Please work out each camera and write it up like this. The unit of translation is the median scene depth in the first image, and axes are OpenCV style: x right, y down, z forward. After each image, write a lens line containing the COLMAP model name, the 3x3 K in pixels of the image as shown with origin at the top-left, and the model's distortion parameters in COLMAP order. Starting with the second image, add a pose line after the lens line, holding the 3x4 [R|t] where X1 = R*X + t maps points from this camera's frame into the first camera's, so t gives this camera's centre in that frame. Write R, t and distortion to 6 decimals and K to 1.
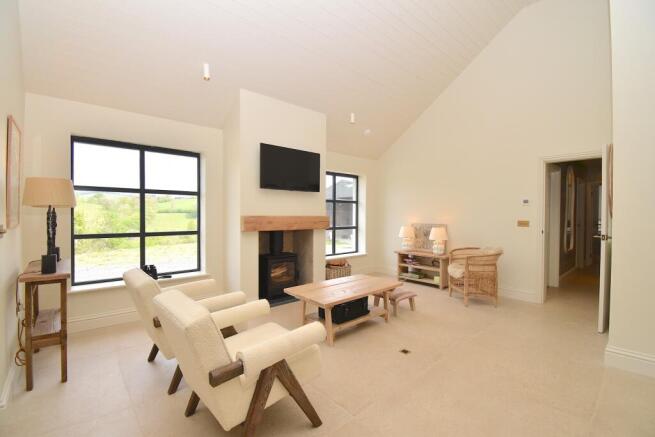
lens RADIAL K [[292.0, 0, 328.1], [0, 292.0, 215.6], [0, 0, 1]] dist [-0.001152, -0.000659]
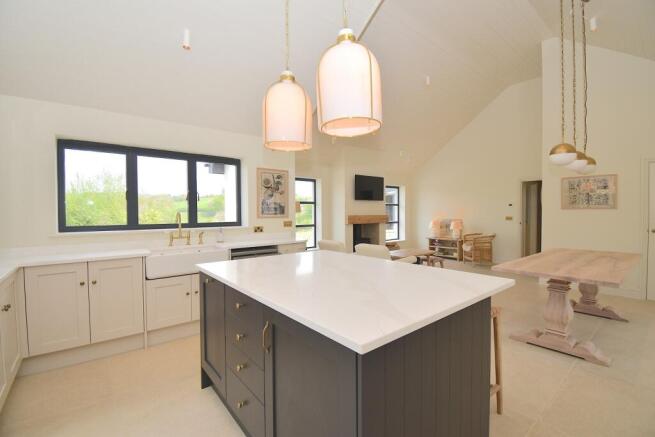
lens RADIAL K [[292.0, 0, 328.3], [0, 292.0, 217.7], [0, 0, 1]] dist [-0.001152, -0.000659]
pose [[0.999433, -0.010995, -0.031825, -0.282728], [0.011431, 0.999843, 0.013527, -0.008653], [0.031671, -0.013883, 0.999402, -0.647193]]
